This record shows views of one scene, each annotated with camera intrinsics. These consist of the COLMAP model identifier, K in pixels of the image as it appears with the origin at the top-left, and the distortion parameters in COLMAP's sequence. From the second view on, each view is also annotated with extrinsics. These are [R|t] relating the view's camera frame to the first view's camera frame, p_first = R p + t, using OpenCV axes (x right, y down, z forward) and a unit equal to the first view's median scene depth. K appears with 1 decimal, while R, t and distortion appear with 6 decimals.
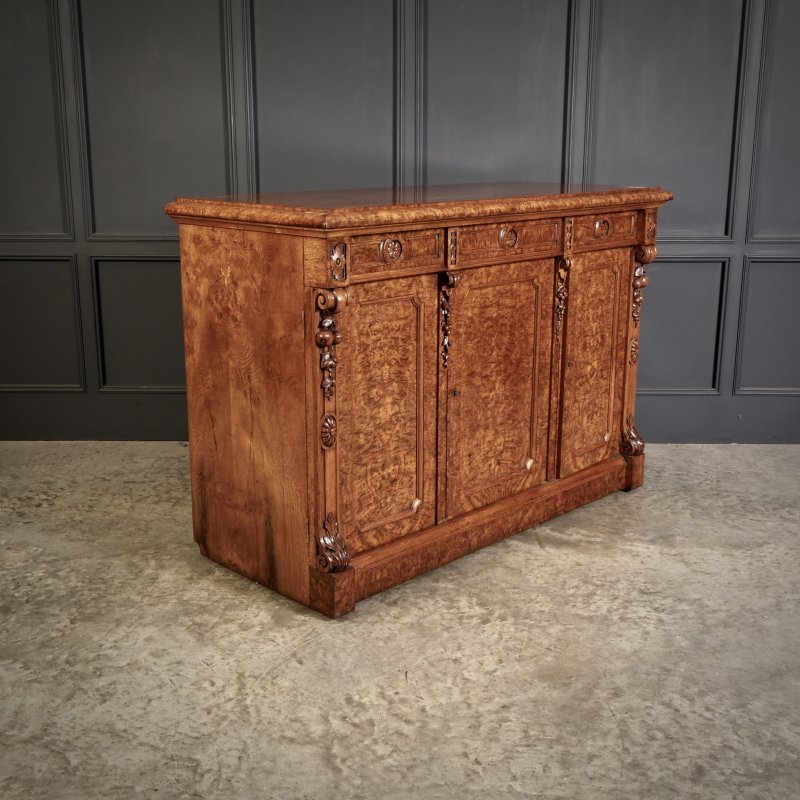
lens RADIAL K [[1037.7, 0, 400.0], [0, 1037.7, 400.0], [0, 0, 1]] dist [-0.006651, -0.023245]
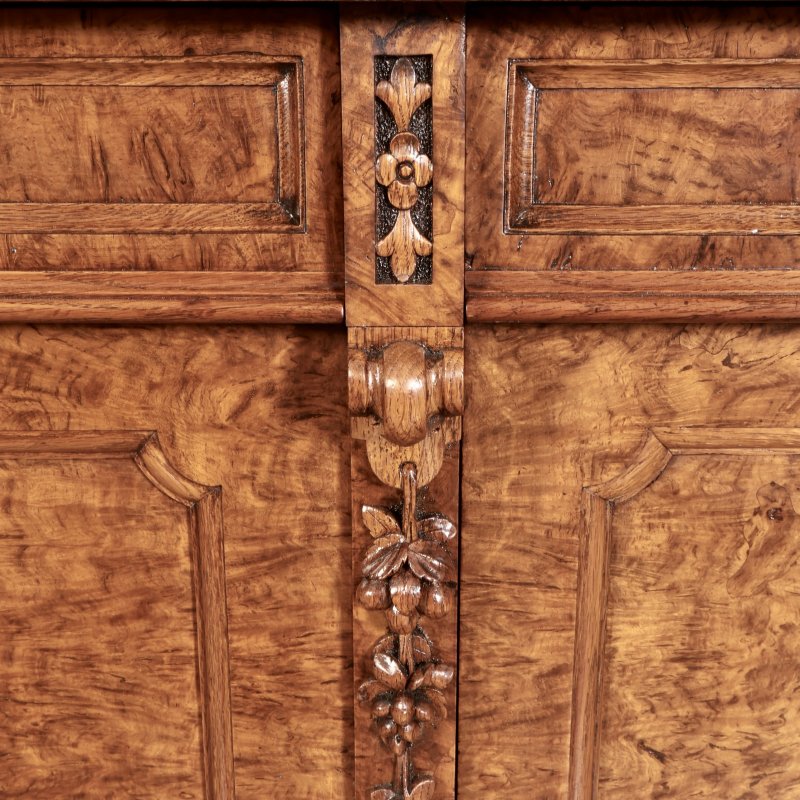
lens RADIAL K [[1236.9, 0, 400.0], [0, 1236.9, 400.0], [0, 0, 1]] dist [0.011033, 0.004274]
pose [[0.690300, 0.198920, -0.695641, 0.299097], [-0.176112, 0.978742, 0.105114, -0.161667], [0.701762, 0.049950, 0.710658, 0.982375]]
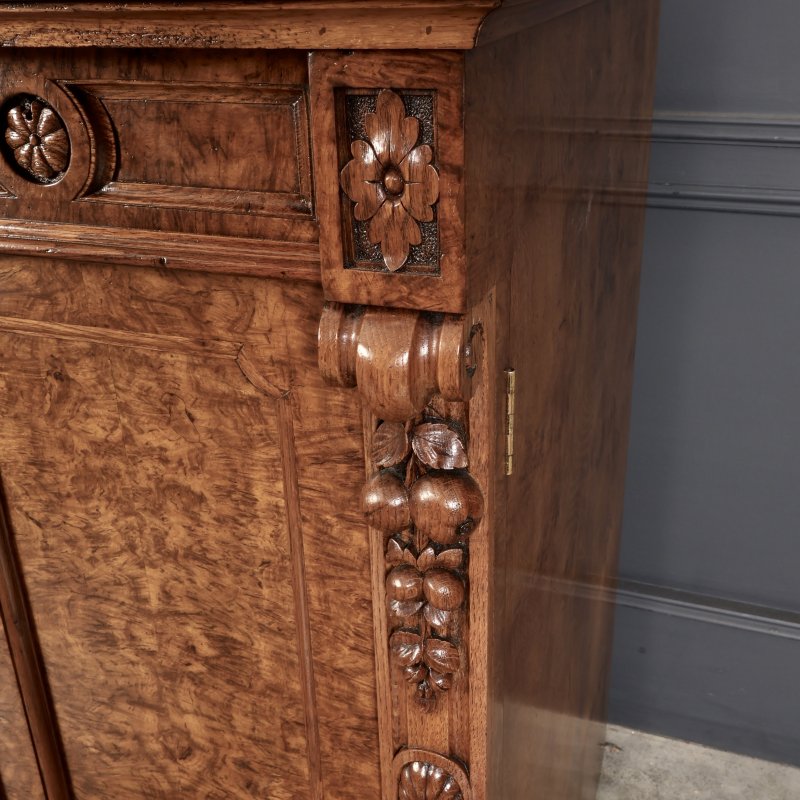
lens RADIAL K [[1037.7, 0, 400.0], [0, 1037.7, 400.0], [0, 0, 1]] dist [-0.006651, -0.023245]
pose [[0.399234, 0.373871, -0.837158, 0.444778], [-0.195475, 0.926797, 0.320682, -0.222226], [0.895769, 0.035616, 0.443092, 1.126910]]
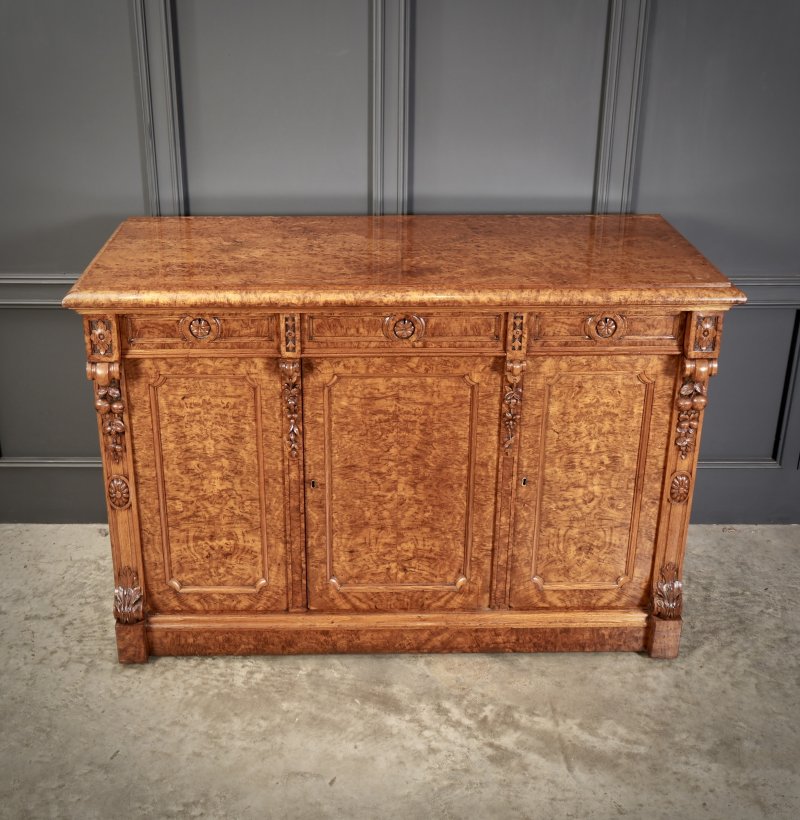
lens RADIAL K [[1105.3, 0, 371.6], [0, 1105.3, 382.7], [0, 0, 1]] dist [-0.013994, 0.022603]
pose [[0.712500, 0.273491, -0.646179, 0.688045], [-0.174309, 0.961033, 0.214552, -0.307997], [0.679677, -0.040234, 0.732407, 0.355127]]
